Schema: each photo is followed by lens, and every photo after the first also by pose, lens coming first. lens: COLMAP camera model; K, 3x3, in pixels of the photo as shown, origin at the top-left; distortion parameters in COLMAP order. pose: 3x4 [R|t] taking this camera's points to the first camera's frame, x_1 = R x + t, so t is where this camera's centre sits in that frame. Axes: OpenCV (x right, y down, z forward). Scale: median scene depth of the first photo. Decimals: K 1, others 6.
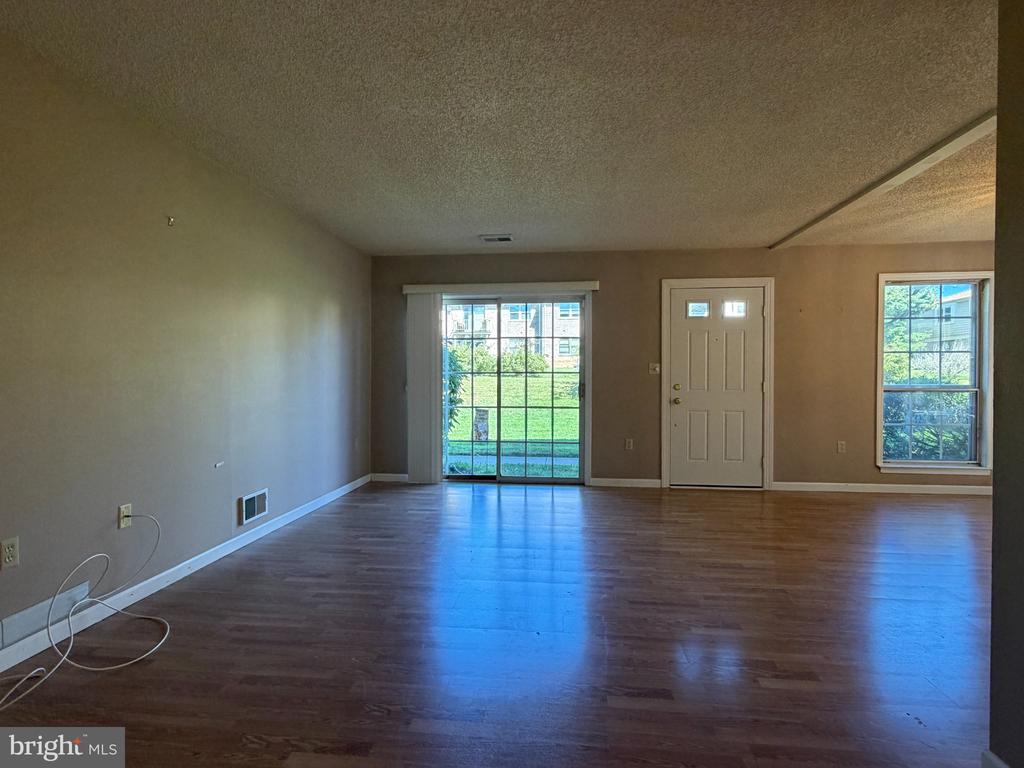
lens RADIAL K [[529.1, 0, 511.2], [0, 529.1, 388.1], [0, 0, 1]] dist [0.000451, 0.000957]
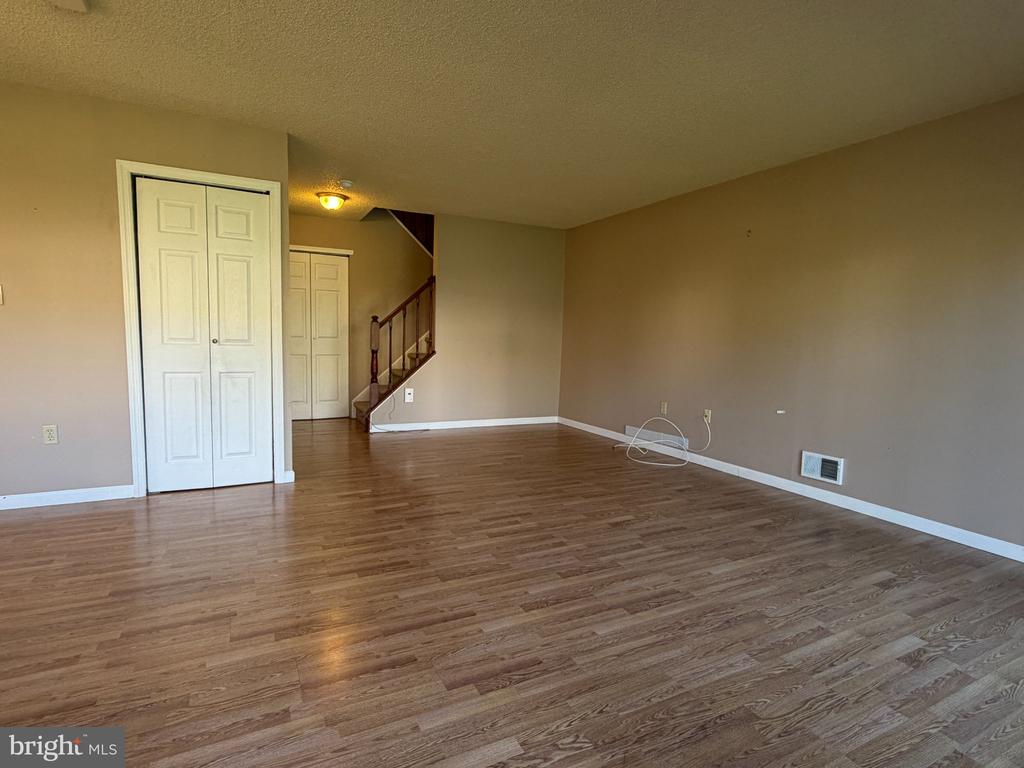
lens RADIAL K [[529.1, 0, 510.4], [0, 529.1, 386.1], [0, 0, 1]] dist [0.000451, 0.000957]
pose [[-0.836002, 0.028854, -0.547967, 0.623838], [-0.040031, 0.992749, 0.113347, -0.028408], [0.547264, 0.116694, -0.828785, 1.617943]]
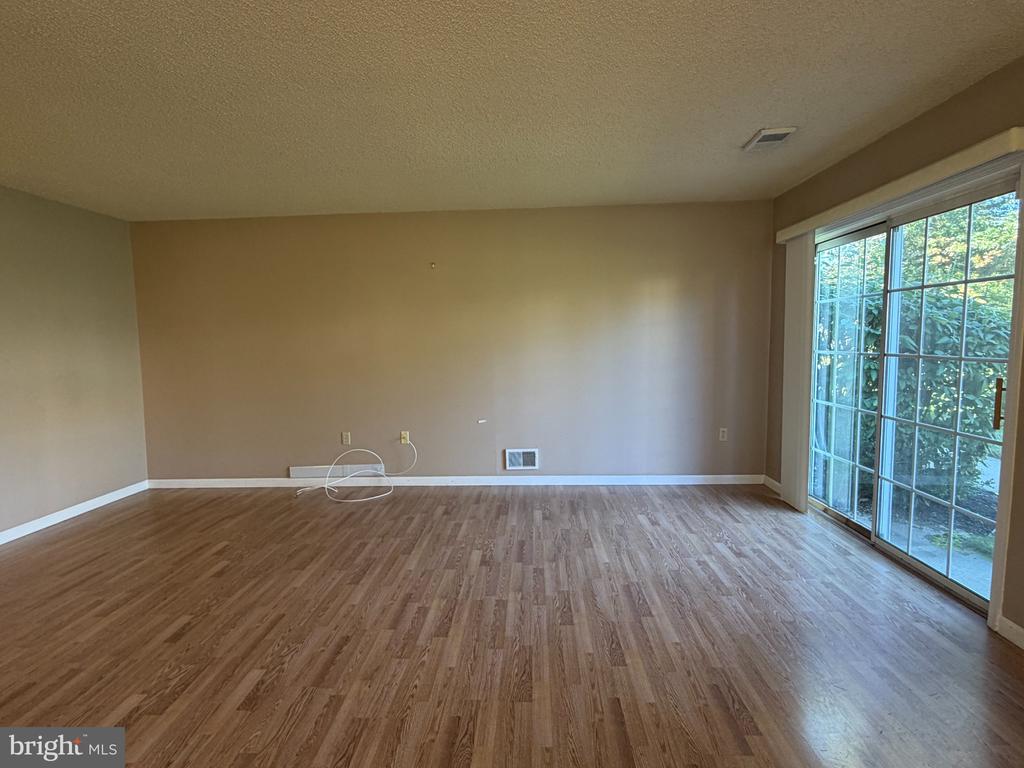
lens RADIAL K [[529.1, 0, 507.5], [0, 529.1, 382.3], [0, 0, 1]] dist [0.000451, 0.000957]
pose [[0.058808, 0.078297, -0.995194, 0.859854], [0.000658, 0.996916, 0.078471, -0.074414], [0.998269, -0.005270, 0.058576, 0.957540]]
